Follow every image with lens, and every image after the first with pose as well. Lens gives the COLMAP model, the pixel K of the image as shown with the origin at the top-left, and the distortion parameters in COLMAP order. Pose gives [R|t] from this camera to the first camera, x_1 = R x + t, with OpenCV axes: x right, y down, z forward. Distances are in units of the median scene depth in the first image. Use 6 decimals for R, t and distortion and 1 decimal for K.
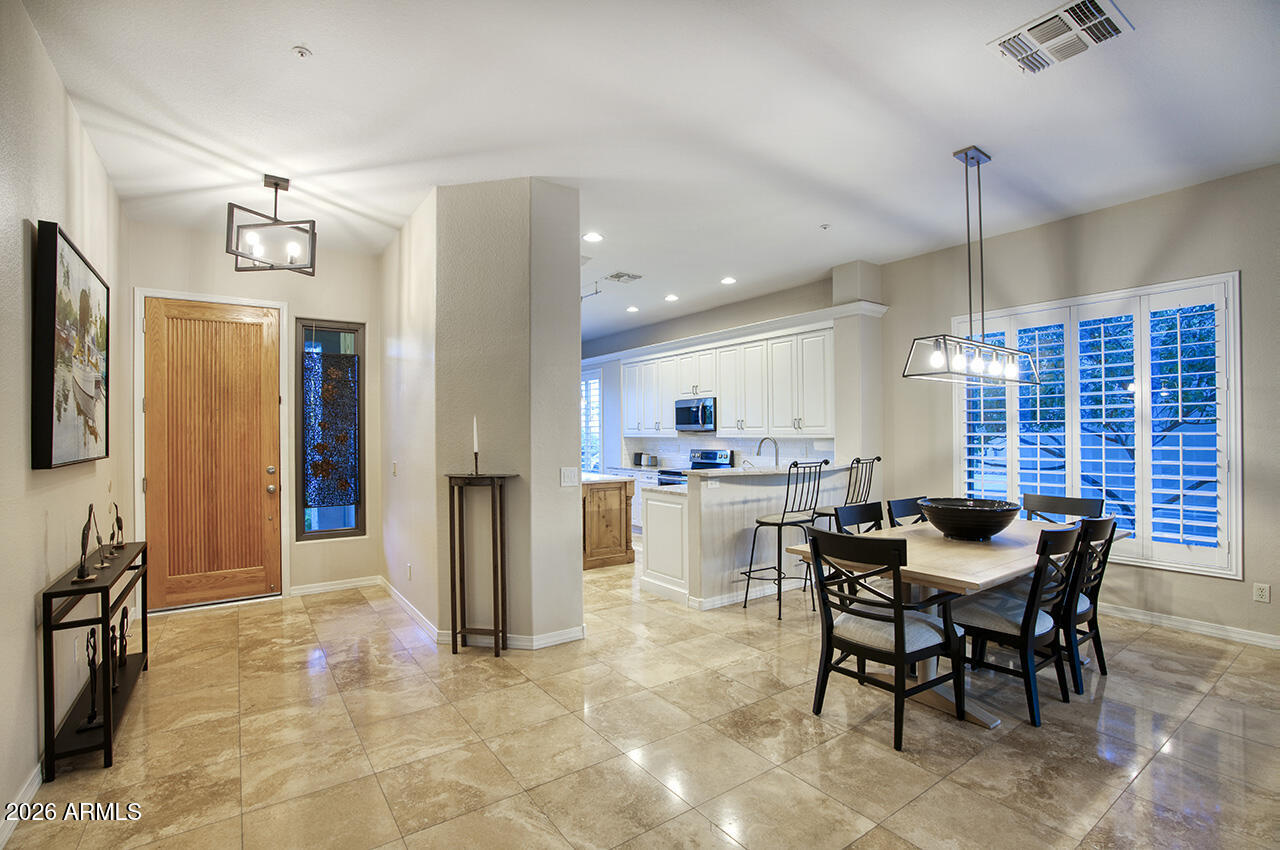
lens RADIAL K [[594.0, 0, 622.4], [0, 594.0, 430.4], [0, 0, 1]] dist [-0.057504, 0.020714]
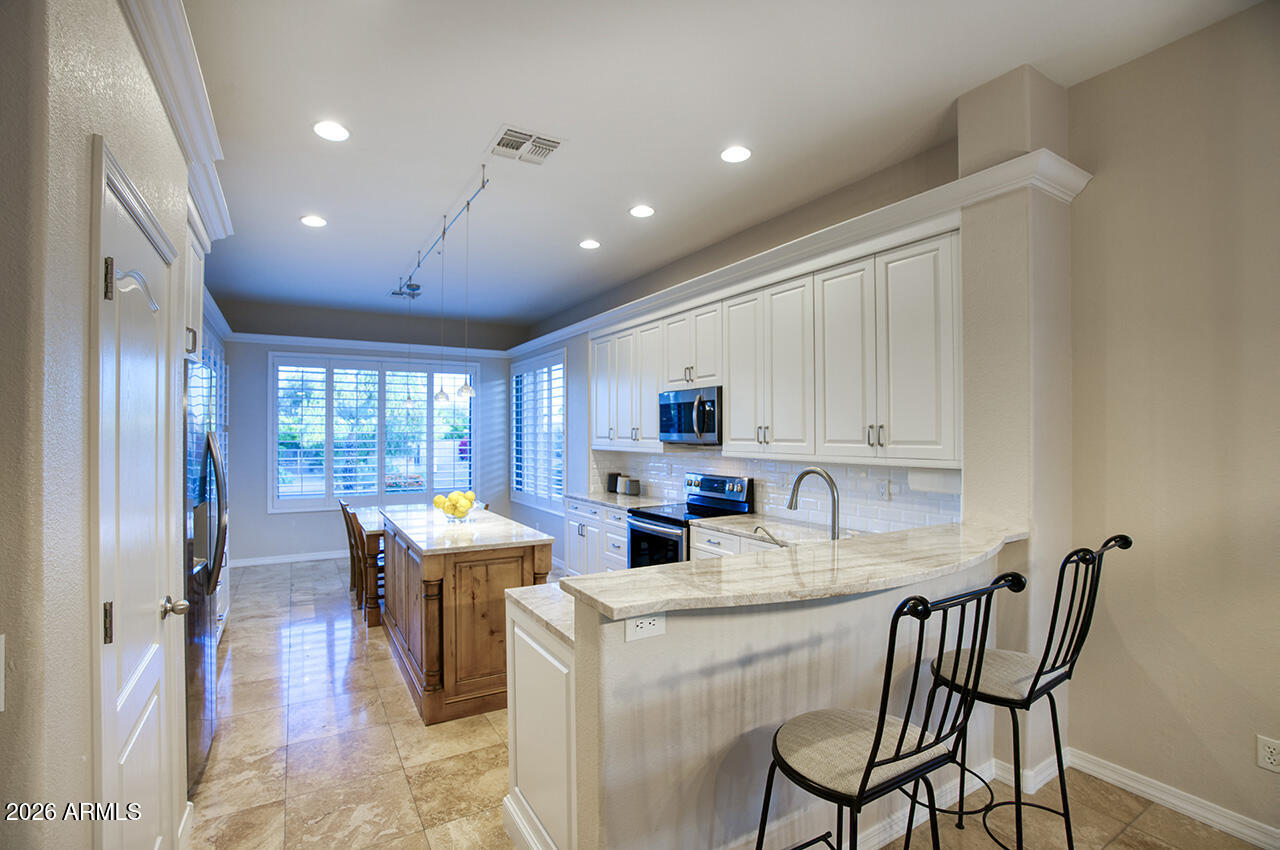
lens RADIAL K [[594.0, 0, 622.4], [0, 594.0, 430.4], [0, 0, 1]] dist [-0.057504, 0.020714]
pose [[0.997314, 0.006442, -0.072960, 0.104868], [-0.006524, 0.999978, -0.000886, -0.012073], [0.072953, 0.001360, 0.997334, 0.426622]]
